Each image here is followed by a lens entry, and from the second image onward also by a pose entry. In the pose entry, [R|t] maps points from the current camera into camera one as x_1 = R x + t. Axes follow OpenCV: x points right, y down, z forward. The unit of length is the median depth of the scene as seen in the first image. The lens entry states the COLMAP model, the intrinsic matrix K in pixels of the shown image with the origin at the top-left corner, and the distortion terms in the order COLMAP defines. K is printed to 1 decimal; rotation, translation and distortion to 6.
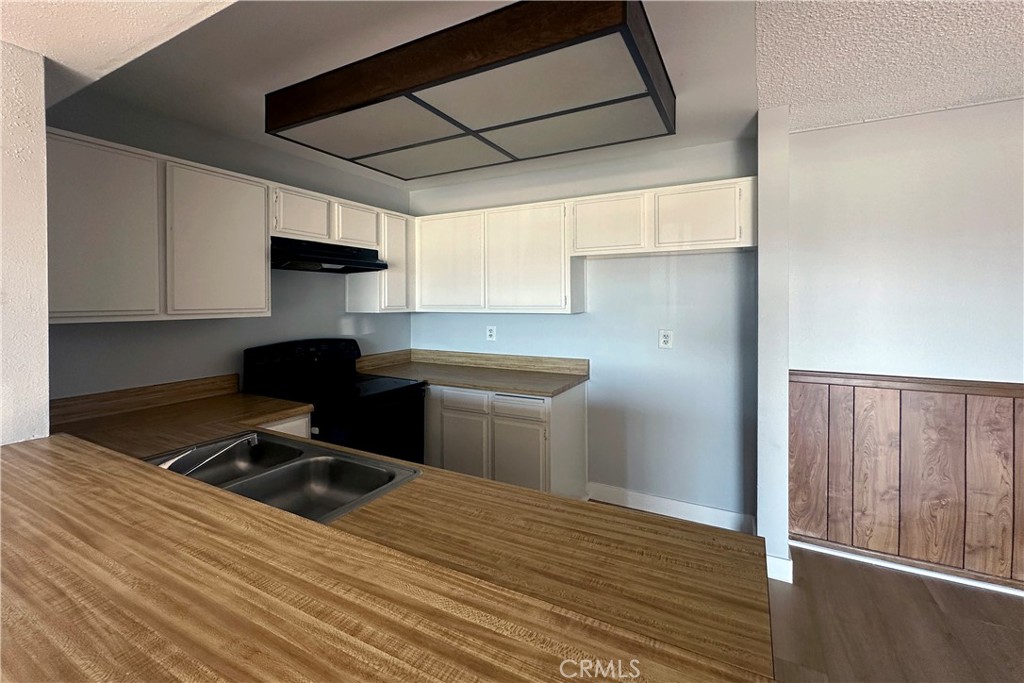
lens RADIAL K [[438.8, 0, 499.3], [0, 438.8, 301.4], [0, 0, 1]] dist [-0.006492, 0.001247]
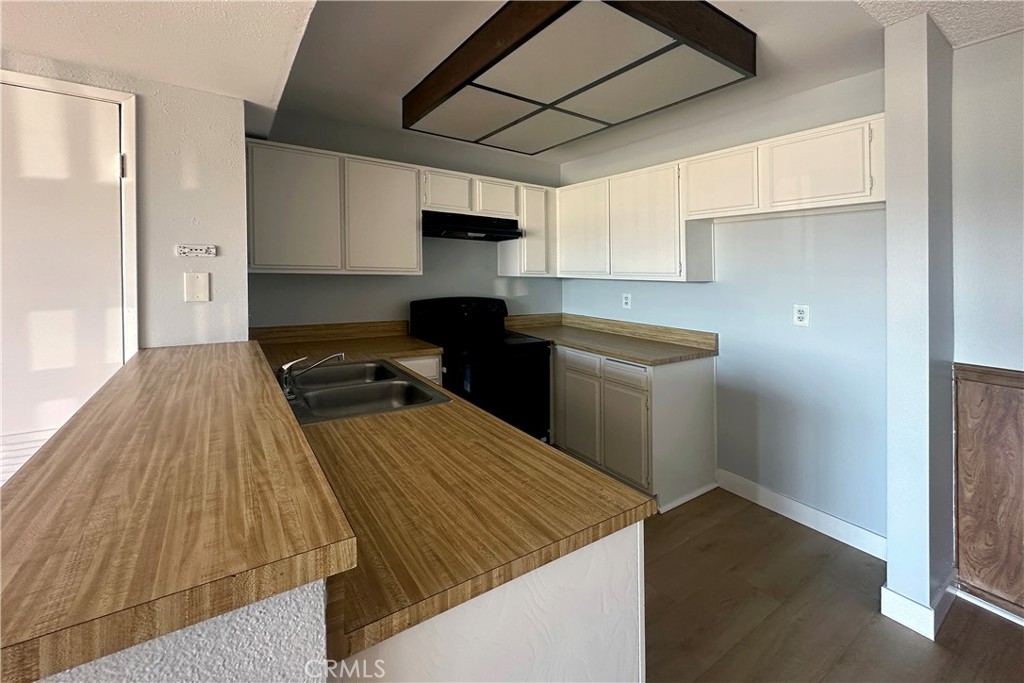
lens RADIAL K [[438.8, 0, 521.3], [0, 438.8, 278.3], [0, 0, 1]] dist [-0.006492, 0.001247]
pose [[0.900084, 0.030365, -0.434658, 0.266383], [-0.025935, 0.999534, 0.016121, 0.015693], [0.434945, -0.003237, 0.900451, 0.002457]]
